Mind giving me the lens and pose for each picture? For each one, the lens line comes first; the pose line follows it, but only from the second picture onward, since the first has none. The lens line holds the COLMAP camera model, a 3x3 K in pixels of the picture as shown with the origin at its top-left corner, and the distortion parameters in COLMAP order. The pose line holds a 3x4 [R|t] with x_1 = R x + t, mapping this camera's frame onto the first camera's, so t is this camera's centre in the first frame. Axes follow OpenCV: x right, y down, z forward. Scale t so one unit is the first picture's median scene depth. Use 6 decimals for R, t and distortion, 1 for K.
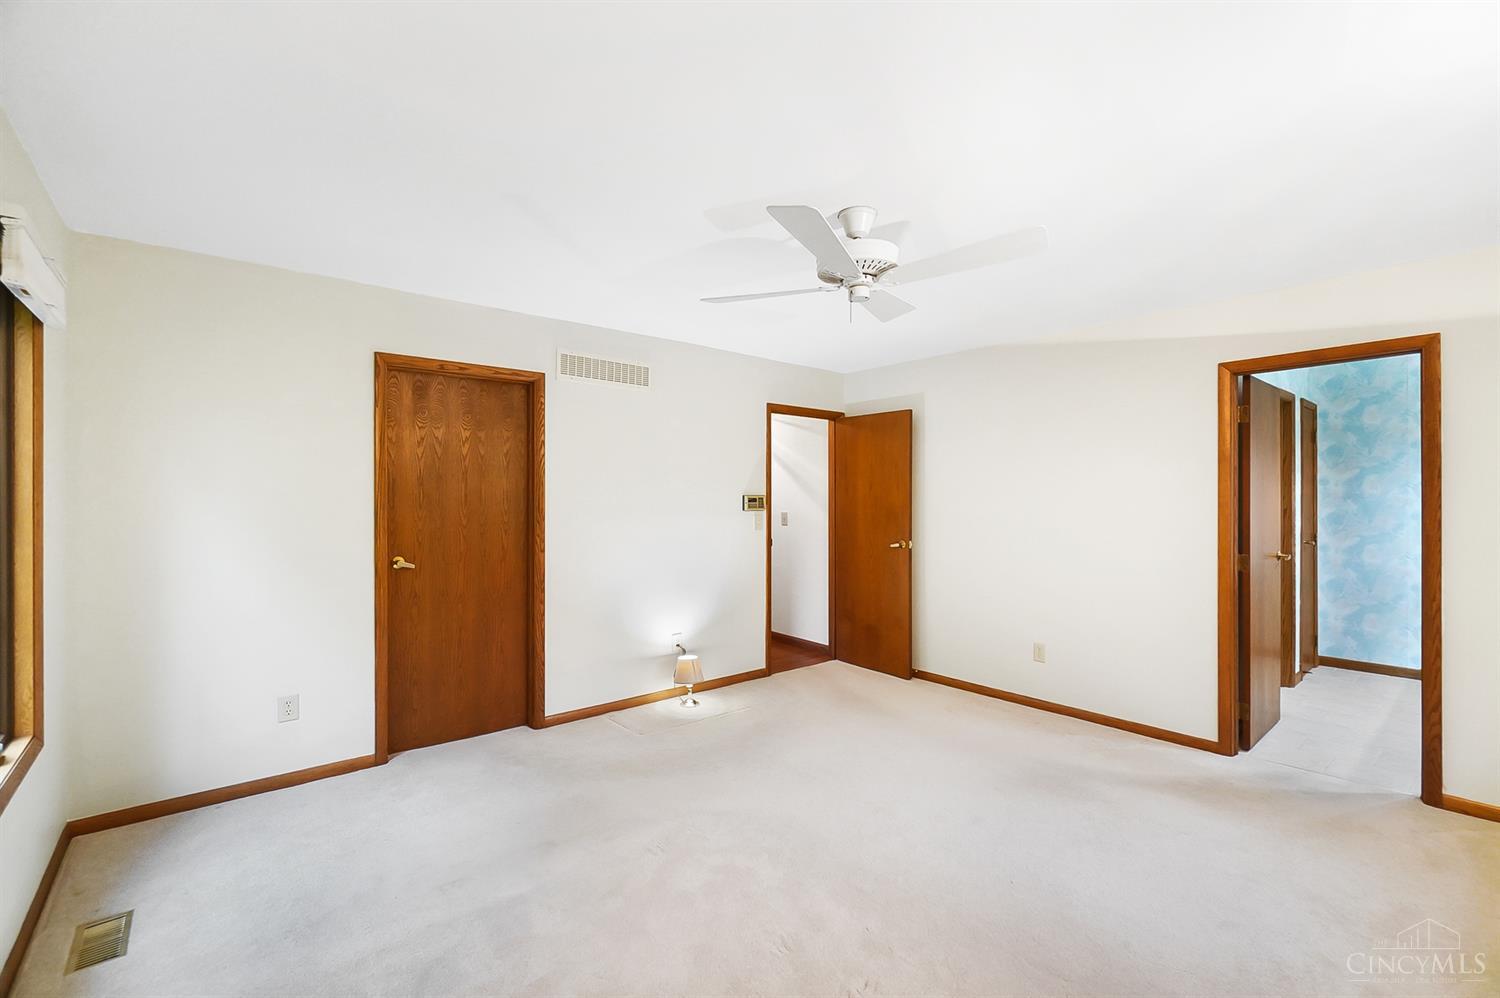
lens RADIAL K [[653.1, 0, 754.0], [0, 653.1, 508.3], [0, 0, 1]] dist [-0.001163, -0.000467]
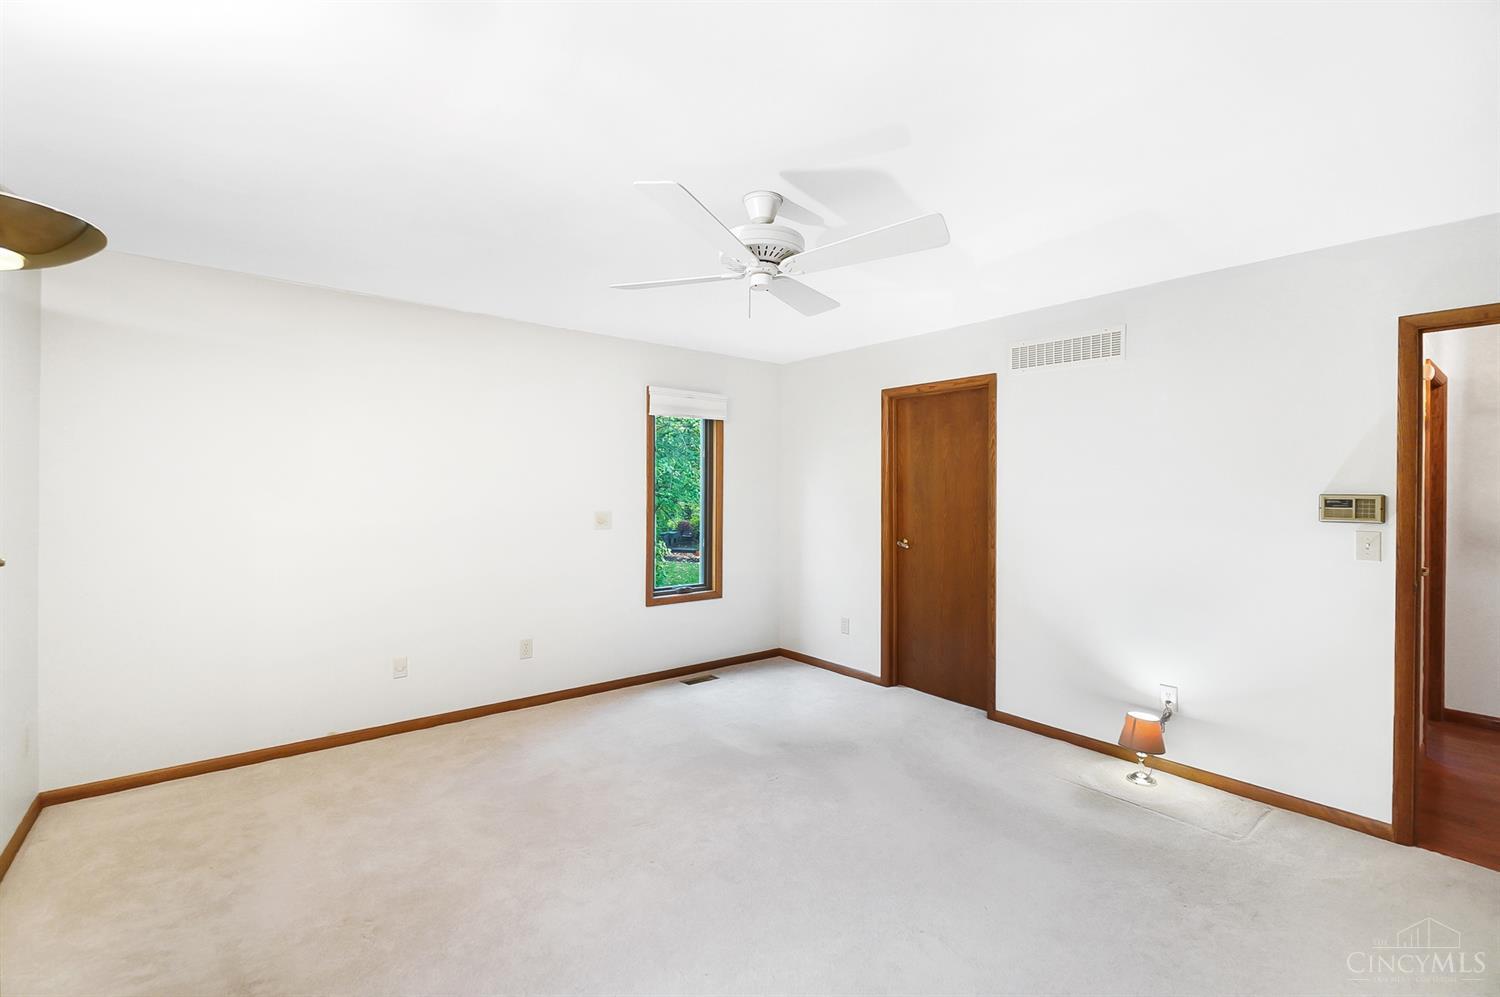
lens RADIAL K [[653.1, 0, 754.0], [0, 653.1, 507.8], [0, 0, 1]] dist [-0.001163, -0.000467]
pose [[0.002465, 0.030630, -0.999528, 0.708831], [-0.015121, 0.999418, 0.030589, -0.023155], [0.999883, 0.015039, 0.002927, 0.630602]]
